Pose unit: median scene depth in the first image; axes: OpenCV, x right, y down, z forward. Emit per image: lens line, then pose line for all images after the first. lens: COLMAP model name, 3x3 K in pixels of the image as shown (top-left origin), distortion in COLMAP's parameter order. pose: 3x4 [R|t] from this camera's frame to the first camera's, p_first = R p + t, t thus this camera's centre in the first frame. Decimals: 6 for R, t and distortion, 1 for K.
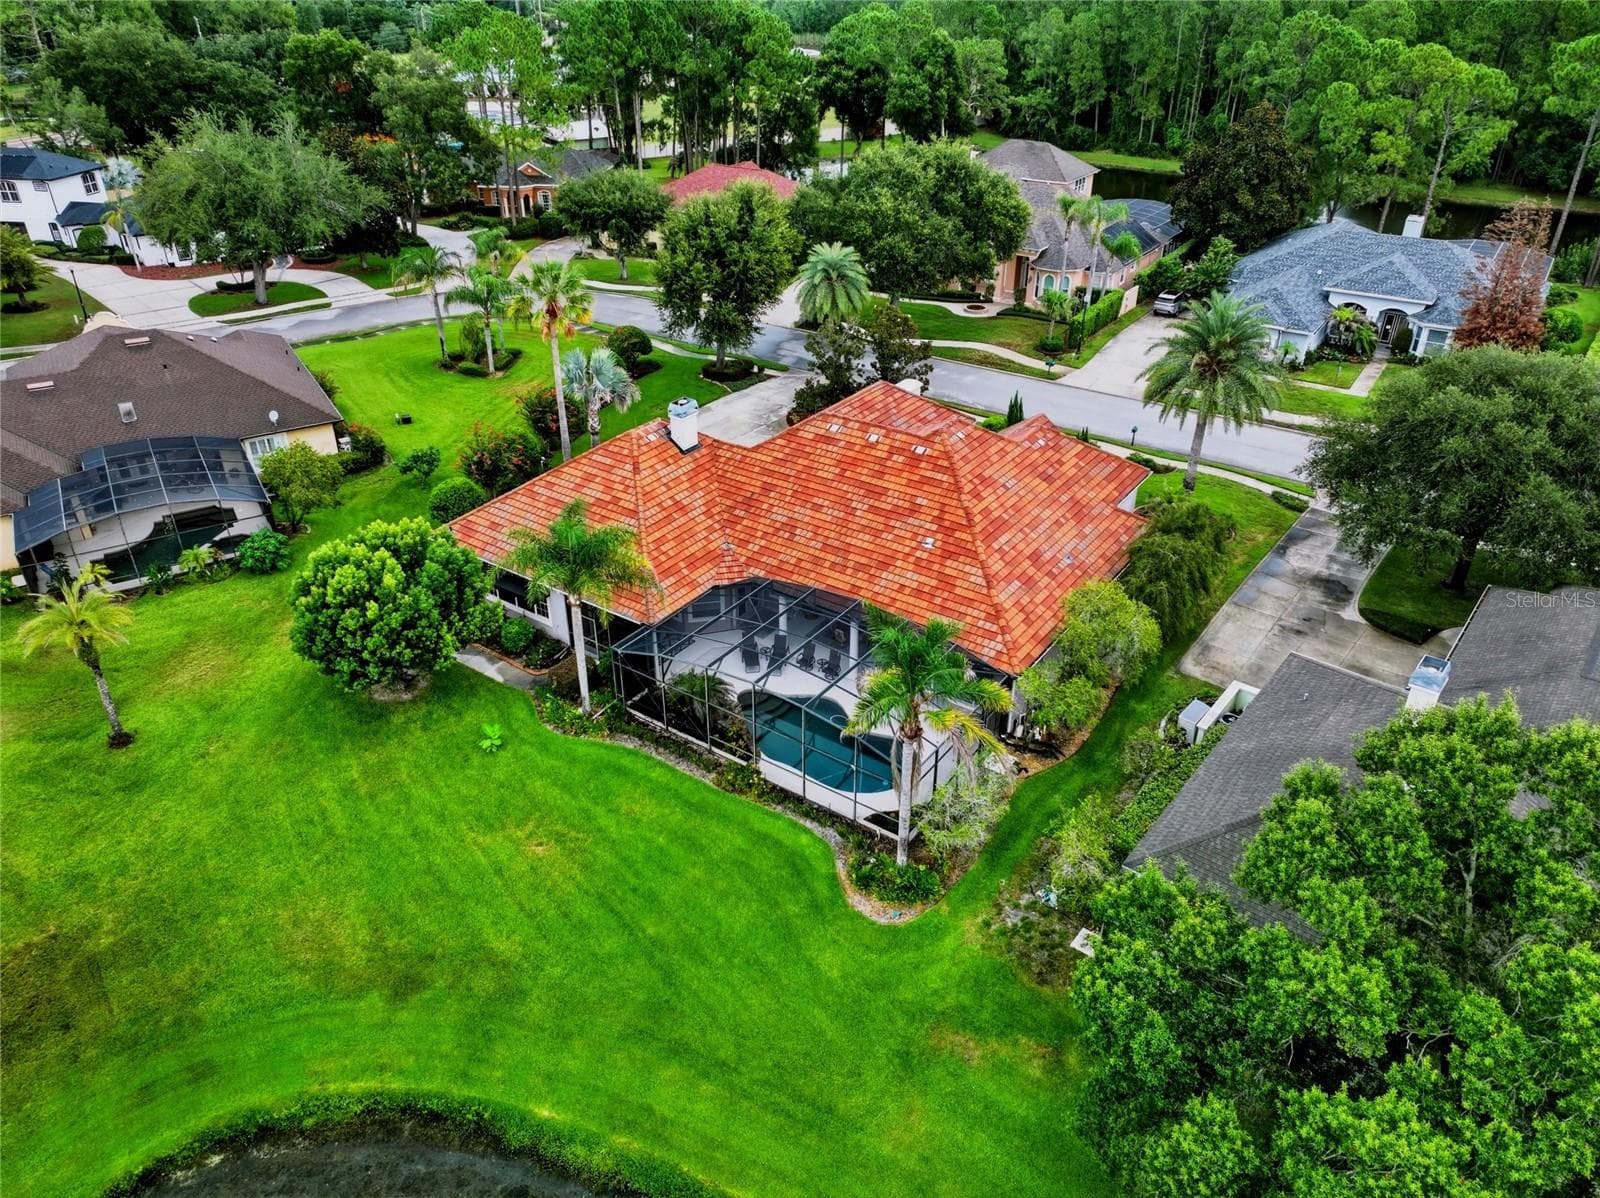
lens RADIAL K [[1125.4, 0, 799.1], [0, 1125.4, 592.1], [0, 0, 1]] dist [0.016876, -0.003190]
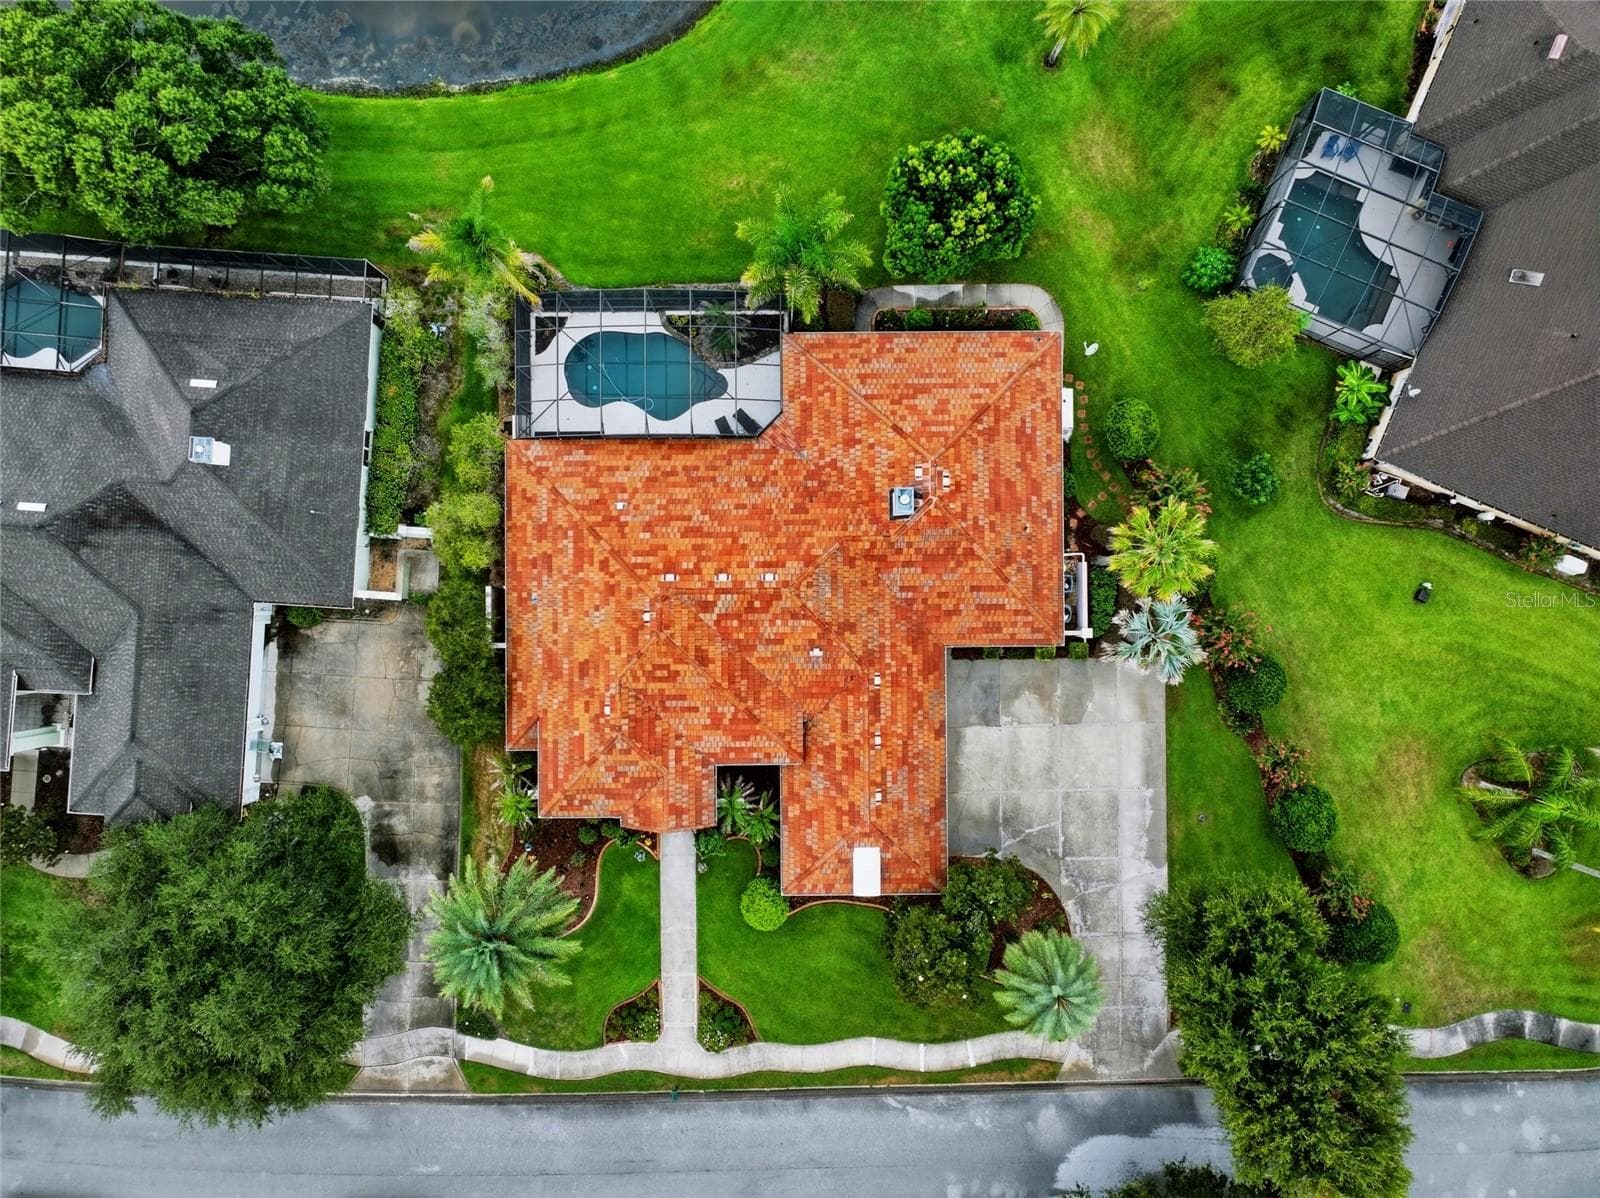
lens RADIAL K [[1125.4, 0, 799.1], [0, 1125.4, 592.1], [0, 0, 1]] dist [0.016876, -0.003190]
pose [[-0.812366, 0.583098, -0.007693, 0.025670], [-0.292469, -0.395982, 0.870437, -1.039035], [0.504503, 0.709363, 0.492220, 0.539965]]
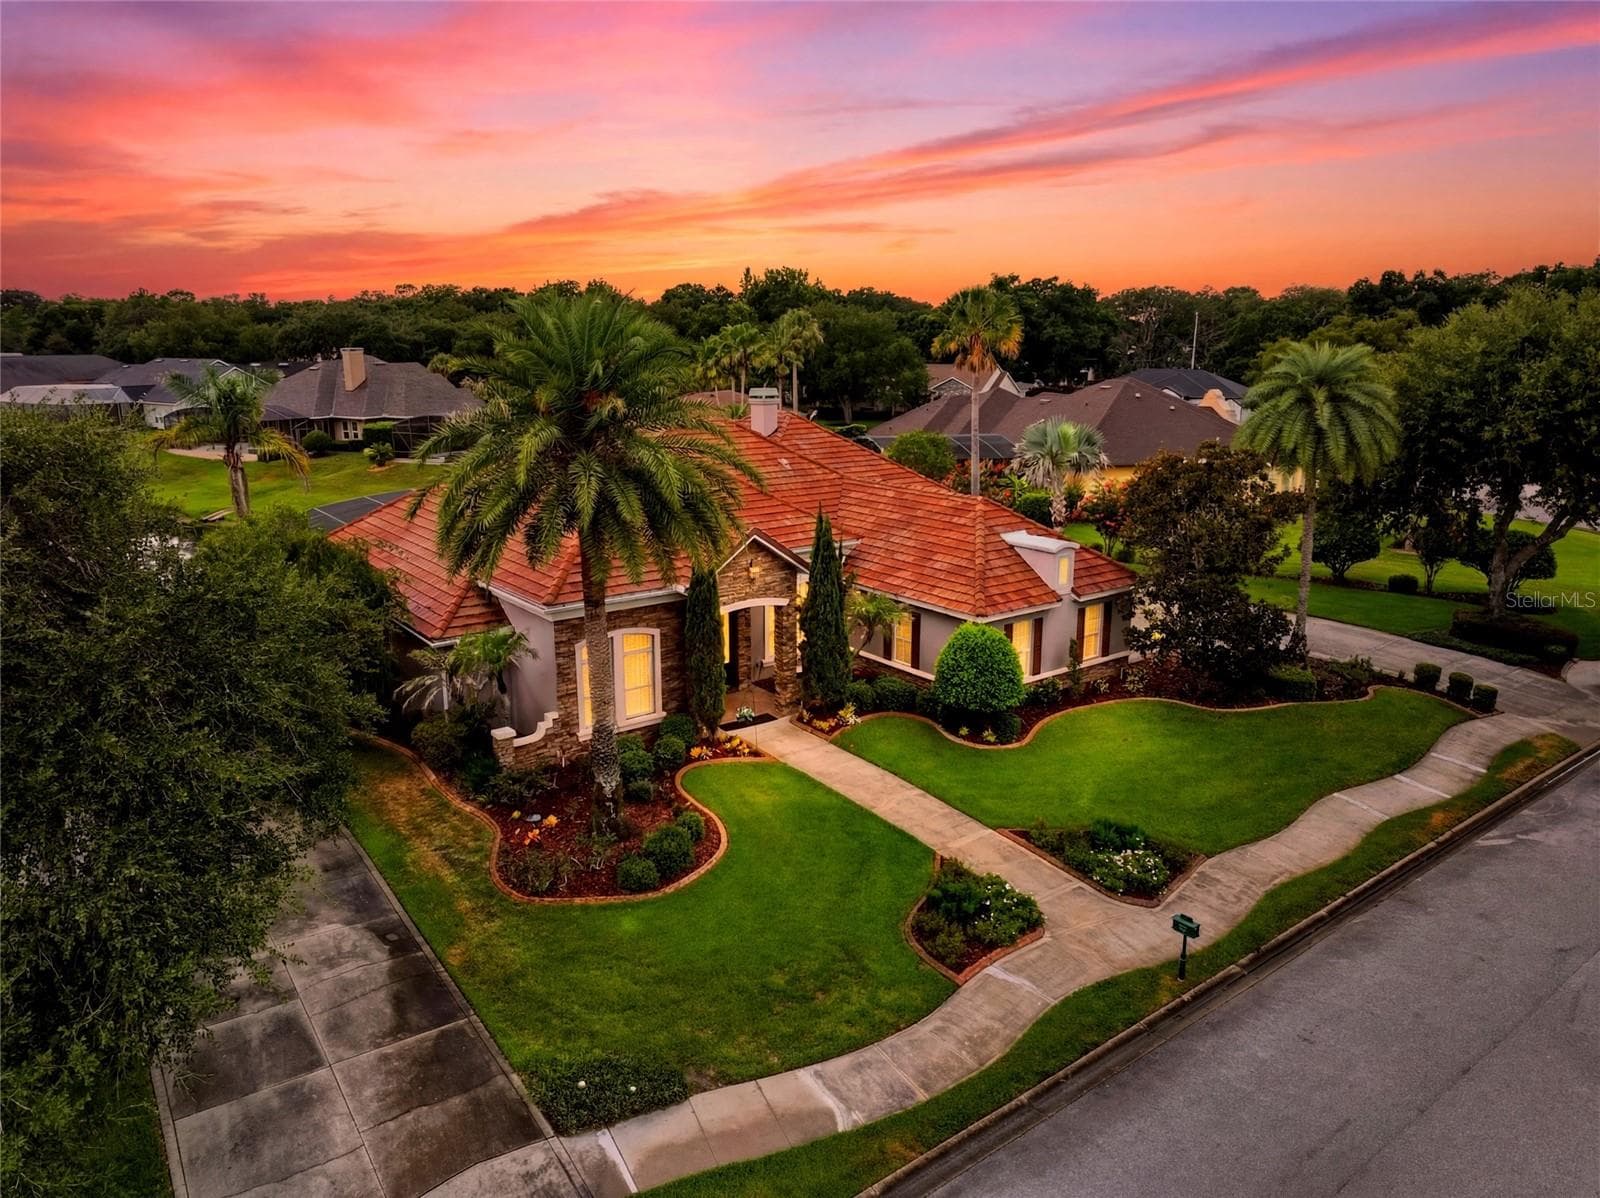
lens RADIAL K [[1130.3, 0, 799.6], [0, 1130.3, 553.9], [0, 0, 1]] dist [0.006027, 0.002065]
pose [[-0.305309, 0.188262, -0.933458, 0.835770], [-0.472527, 0.821109, 0.320154, -0.386507], [0.826743, 0.538830, -0.161733, 1.279297]]
